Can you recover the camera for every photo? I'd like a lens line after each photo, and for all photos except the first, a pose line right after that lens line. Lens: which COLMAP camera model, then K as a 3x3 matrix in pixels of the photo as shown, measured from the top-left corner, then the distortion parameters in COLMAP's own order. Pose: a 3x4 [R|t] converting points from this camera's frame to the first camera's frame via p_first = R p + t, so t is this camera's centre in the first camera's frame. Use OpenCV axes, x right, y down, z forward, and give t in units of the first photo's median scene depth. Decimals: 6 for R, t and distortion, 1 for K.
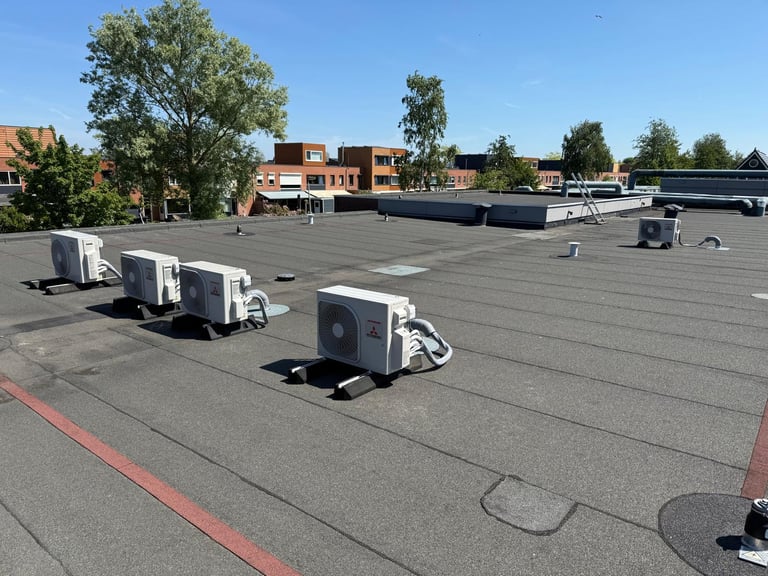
lens RADIAL K [[542.2, 0, 384.0], [0, 542.2, 288.0], [0, 0, 1]] dist [0.007249, -0.059639]
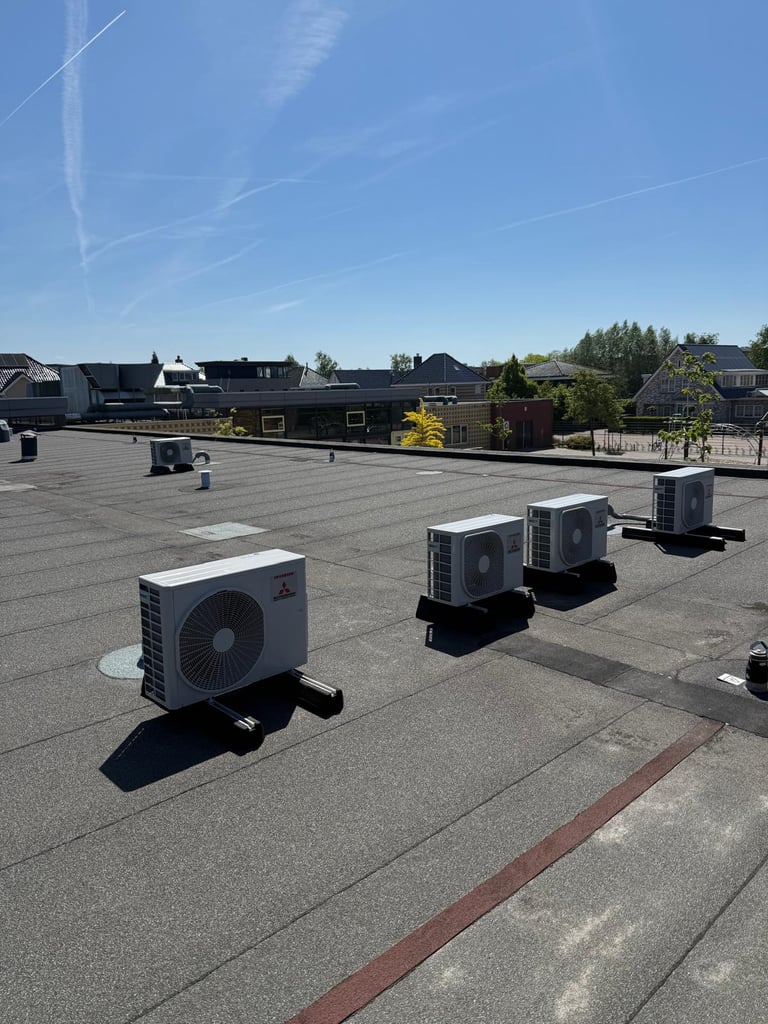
lens RADIAL K [[722.9, 0, 384.0], [0, 722.9, 512.0], [0, 0, 1]] dist [0.007249, -0.059639]
pose [[0.139971, -0.186716, 0.972391, -1.200011], [0.238052, 0.959601, 0.149993, -0.211066], [-0.961114, 0.210485, 0.178765, 0.929456]]
